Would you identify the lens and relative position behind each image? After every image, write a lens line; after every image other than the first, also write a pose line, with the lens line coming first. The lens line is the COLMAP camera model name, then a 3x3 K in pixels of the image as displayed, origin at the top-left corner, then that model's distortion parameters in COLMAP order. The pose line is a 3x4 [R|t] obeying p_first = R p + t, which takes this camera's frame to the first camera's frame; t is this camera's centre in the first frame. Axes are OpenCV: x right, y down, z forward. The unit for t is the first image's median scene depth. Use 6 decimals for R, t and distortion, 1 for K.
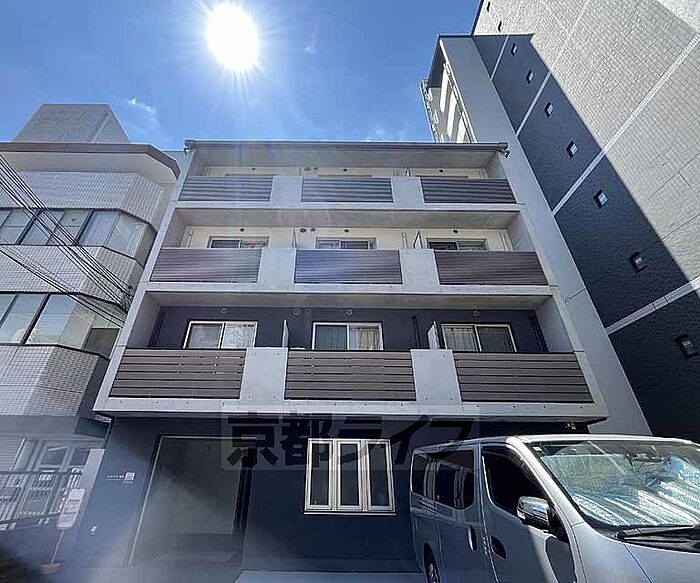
lens RADIAL K [[318.7, 0, 328.3], [0, 318.7, 293.6], [0, 0, 1]] dist [0.000567, -0.000925]
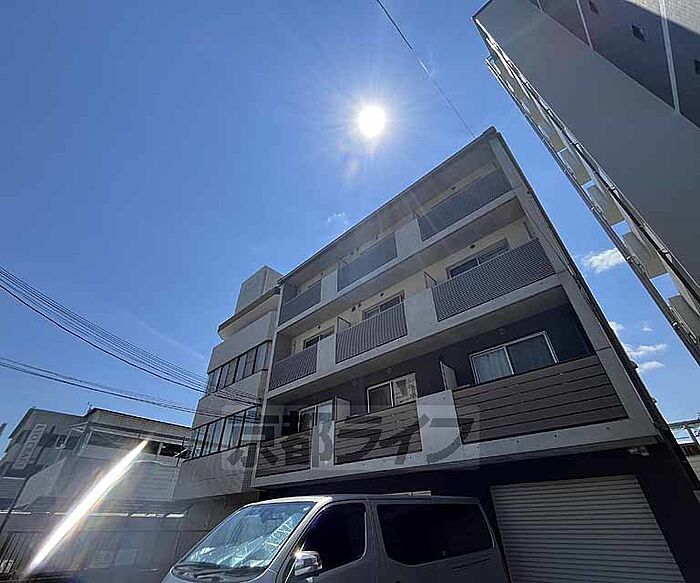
lens RADIAL K [[318.7, 0, 337.0], [0, 318.7, 286.5], [0, 0, 1]] dist [0.000567, -0.000925]
pose [[0.708813, -0.435402, -0.554985, 0.674429], [0.356553, 0.900010, -0.250703, 0.007240], [0.608649, -0.020180, 0.793183, 0.001270]]
